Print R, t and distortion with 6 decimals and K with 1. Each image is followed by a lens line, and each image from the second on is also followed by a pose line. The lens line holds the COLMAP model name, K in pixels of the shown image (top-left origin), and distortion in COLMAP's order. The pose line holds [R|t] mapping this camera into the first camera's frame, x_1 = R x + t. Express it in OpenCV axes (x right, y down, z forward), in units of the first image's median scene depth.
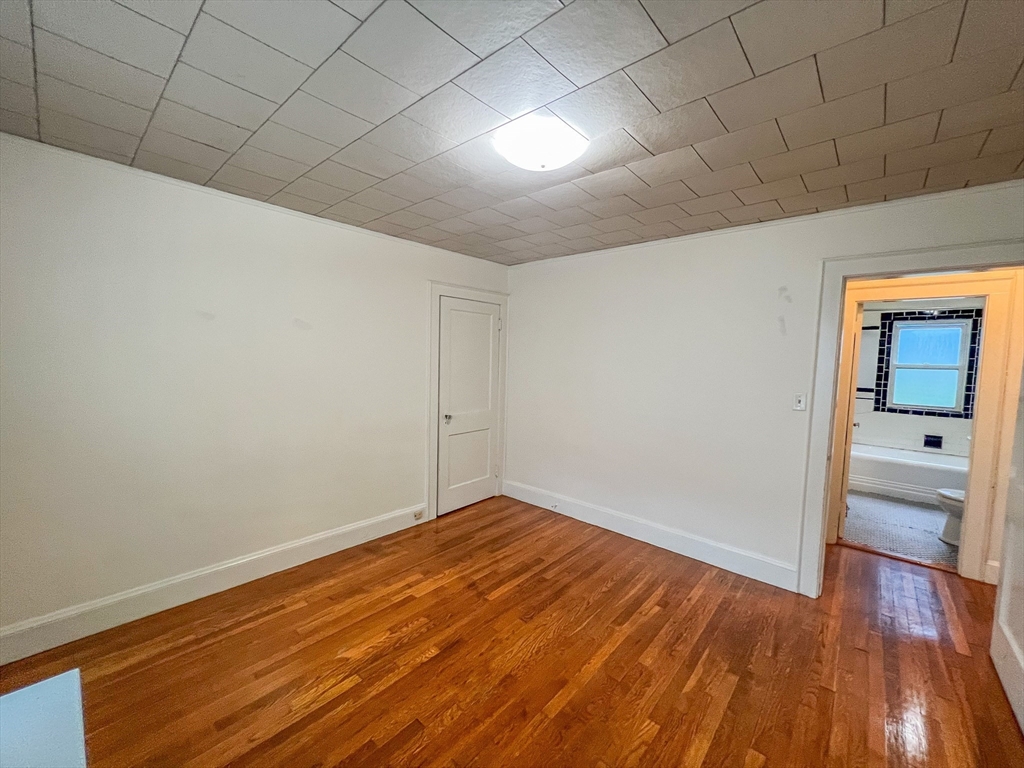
lens RADIAL K [[408.3, 0, 516.5], [0, 408.3, 385.4], [0, 0, 1]] dist [-0.003080, 0.000648]
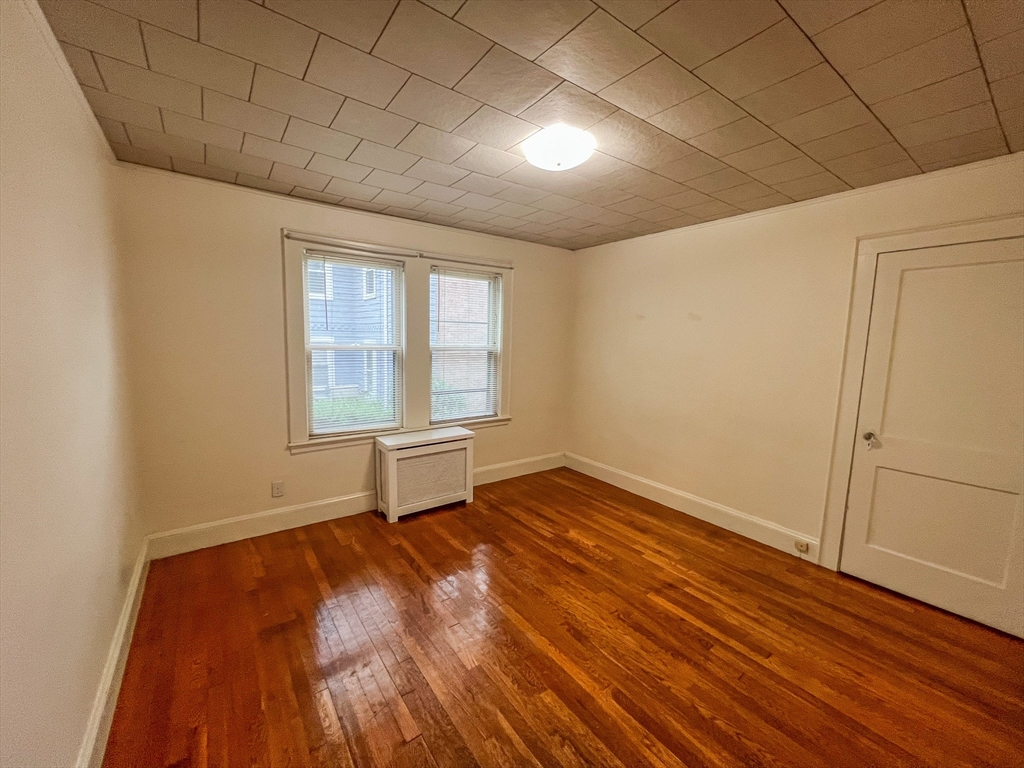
lens RADIAL K [[408.3, 0, 511.8], [0, 408.3, 382.9], [0, 0, 1]] dist [-0.003080, 0.000648]
pose [[-0.210866, 0.077199, -0.974462, 0.850903], [-0.097822, 0.990206, 0.099614, -0.023992], [0.972608, 0.116329, -0.201249, 0.796374]]
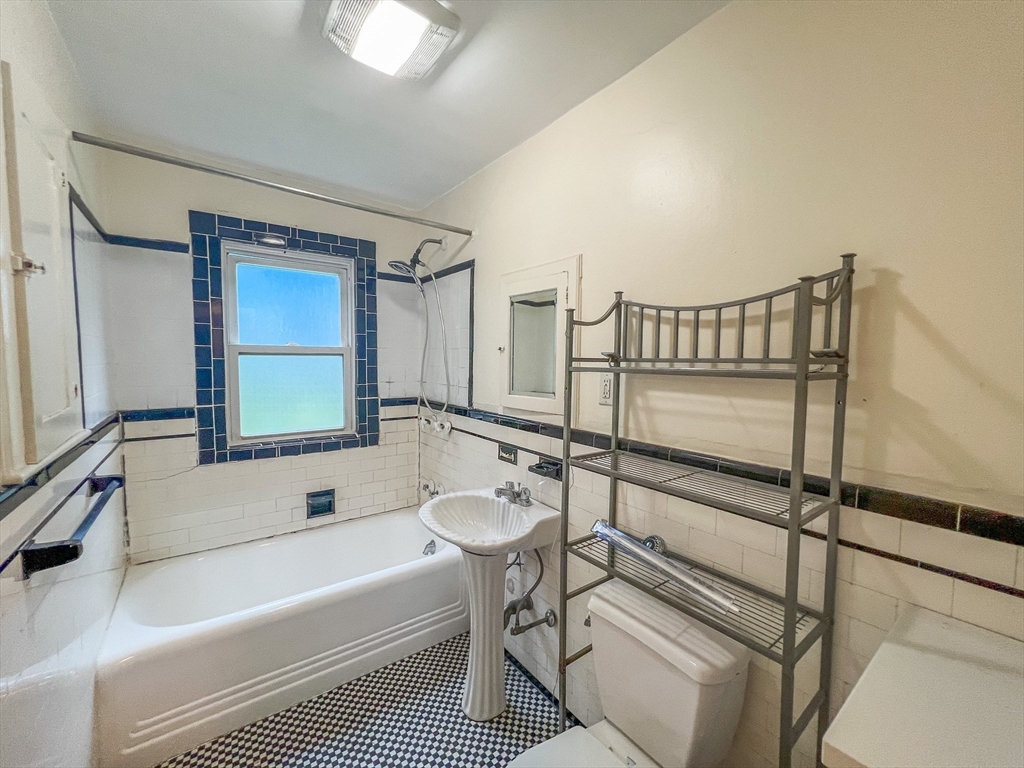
lens RADIAL K [[412.2, 0, 511.9], [0, 412.2, 381.8], [0, 0, 1]] dist [-0.000163, 0.000042]
pose [[0.201872, -0.085935, 0.975635, 0.340488], [0.056074, 0.995523, 0.076084, -0.018234], [-0.977805, 0.039348, 0.205787, 0.379858]]
